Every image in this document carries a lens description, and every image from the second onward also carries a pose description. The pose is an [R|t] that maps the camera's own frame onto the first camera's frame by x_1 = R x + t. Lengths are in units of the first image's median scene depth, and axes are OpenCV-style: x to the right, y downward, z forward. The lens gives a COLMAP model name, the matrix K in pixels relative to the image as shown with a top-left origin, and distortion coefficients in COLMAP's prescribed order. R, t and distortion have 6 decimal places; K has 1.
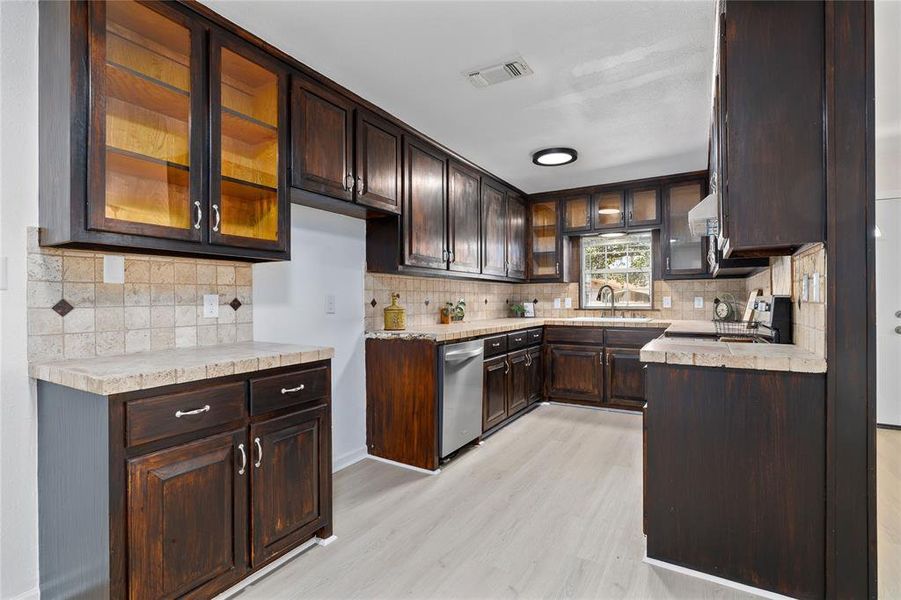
lens RADIAL K [[431.1, 0, 450.5], [0, 431.1, 300.0], [0, 0, 1]] dist [-0.000627, -0.000081]
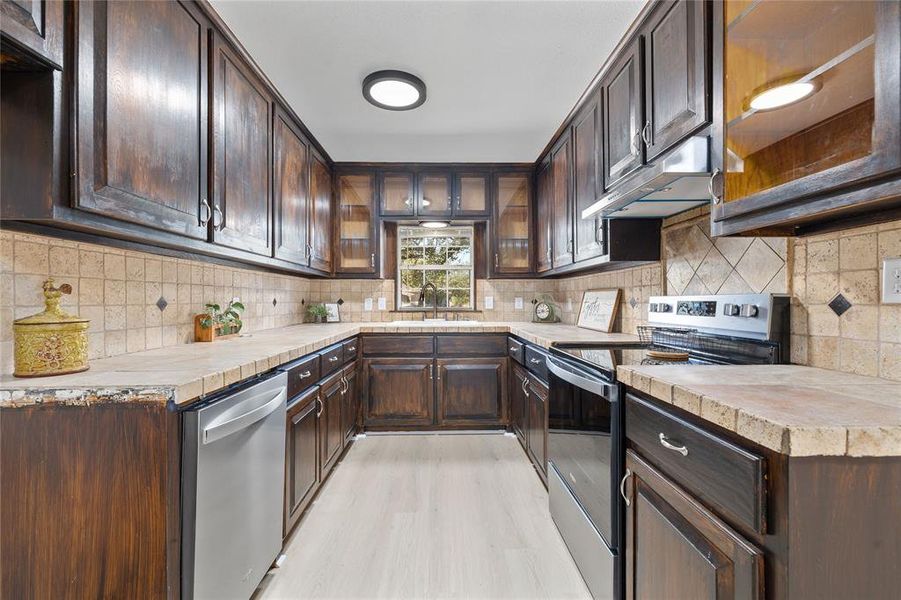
lens RADIAL K [[382.2, 0, 450.5], [0, 382.2, 300.0], [0, 0, 1]] dist [0.000584, 0.000046]
pose [[0.848594, 0.003447, 0.529034, -0.002951], [-0.002926, 0.999994, -0.001823, 0.000631], [-0.529037, -0.000001, 0.848599, 0.377825]]
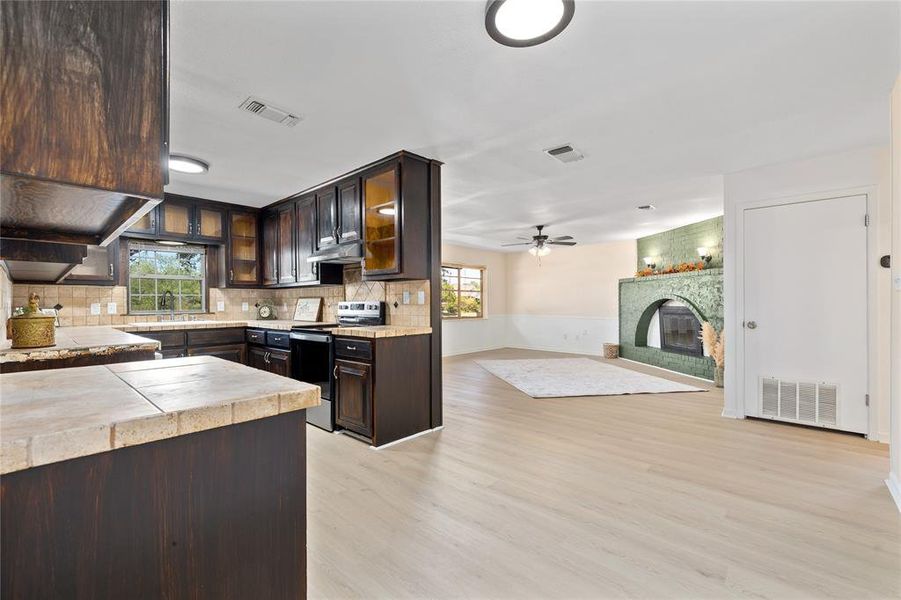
lens RADIAL K [[382.2, 0, 450.5], [0, 382.2, 300.0], [0, 0, 1]] dist [0.000584, 0.000046]
pose [[0.204871, 0.010071, 0.978737, -0.452657], [0.004813, 0.999925, -0.011296, 0.002407], [-0.978777, 0.007025, 0.204807, 0.162222]]
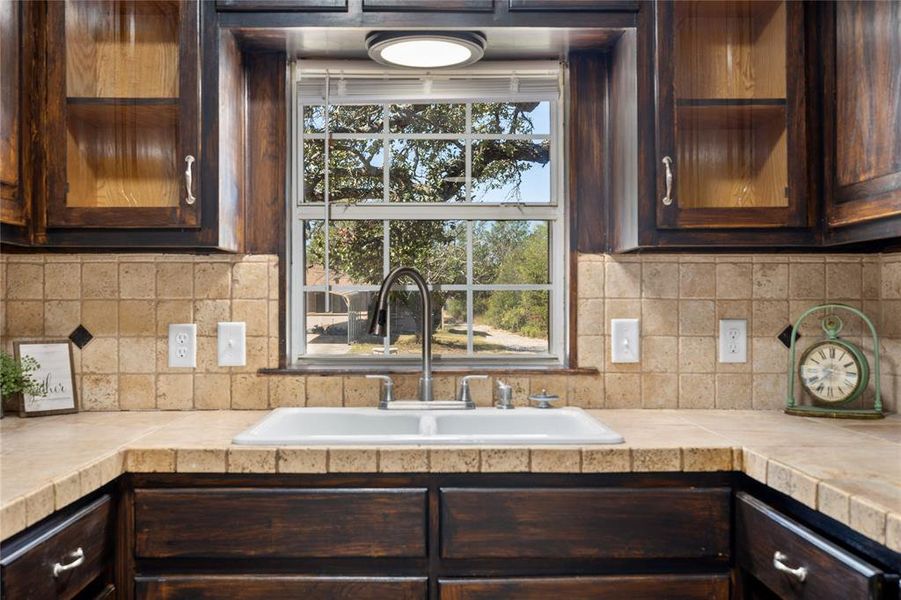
lens RADIAL K [[886.3, 0, 435.6], [0, 886.3, 309.8], [0, 0, 1]] dist [0.004986, 0.002925]
pose [[0.853319, 0.001453, 0.521386, 0.147979], [-0.003670, 0.999988, 0.003220, -0.015525], [-0.521376, -0.004661, 0.853315, 0.667201]]
